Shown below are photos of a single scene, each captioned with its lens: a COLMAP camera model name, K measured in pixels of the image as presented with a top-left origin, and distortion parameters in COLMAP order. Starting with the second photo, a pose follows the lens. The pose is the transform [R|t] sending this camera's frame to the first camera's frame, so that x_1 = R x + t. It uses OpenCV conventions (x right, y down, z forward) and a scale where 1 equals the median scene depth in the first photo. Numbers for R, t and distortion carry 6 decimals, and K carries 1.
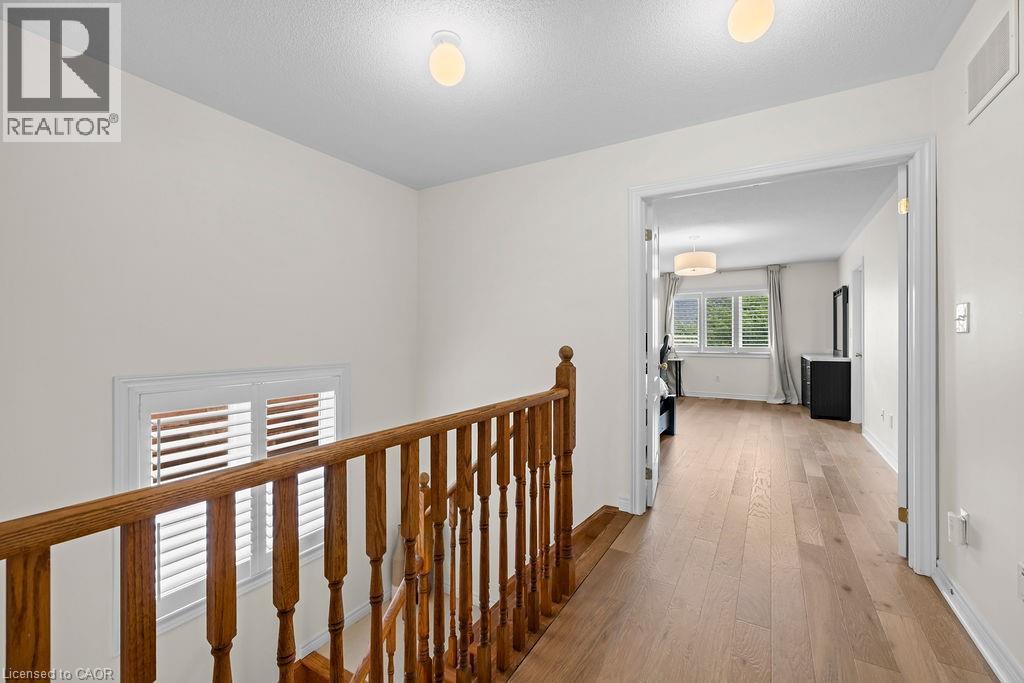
lens RADIAL K [[436.0, 0, 515.0], [0, 436.0, 338.2], [0, 0, 1]] dist [-0.001857, 0.000372]
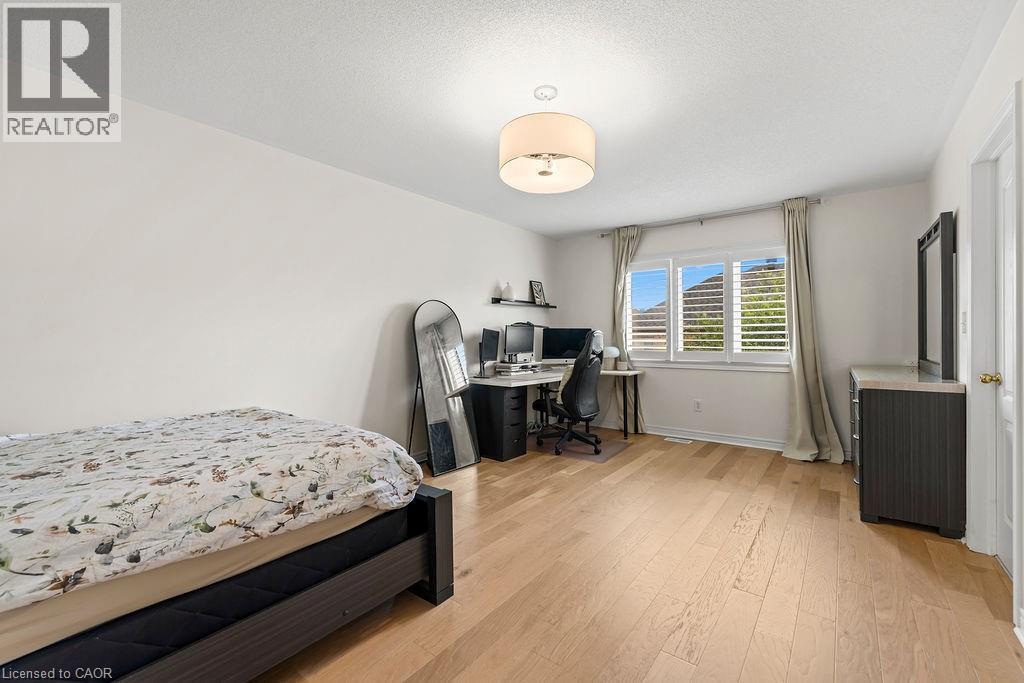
lens RADIAL K [[436.0, 0, 512.0], [0, 436.0, 338.6], [0, 0, 1]] dist [-0.001857, 0.000372]
pose [[0.992542, -0.004359, -0.121826, 0.327381], [0.004738, 0.999985, 0.002820, -0.000115], [0.121811, -0.003376, 0.992548, 0.445474]]
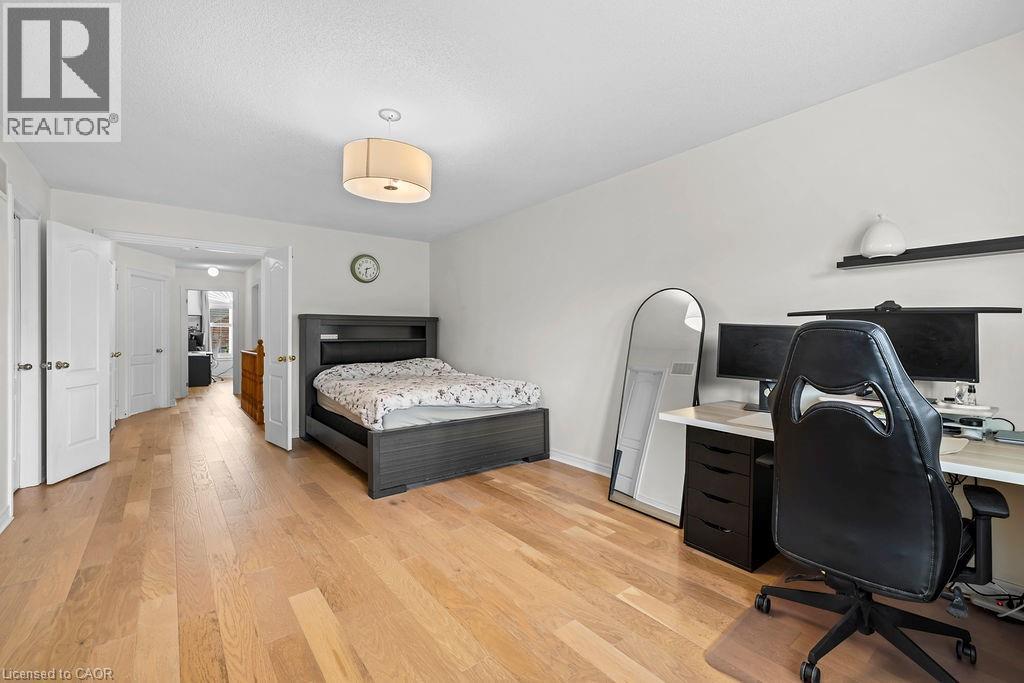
lens RADIAL K [[436.0, 0, 509.1], [0, 436.0, 336.4], [0, 0, 1]] dist [-0.001857, 0.000372]
pose [[-0.366493, -0.000985, -0.930420, 0.602684], [-0.002432, 0.999997, -0.000100, -0.000434], [0.930418, 0.002226, -0.366494, 0.982616]]
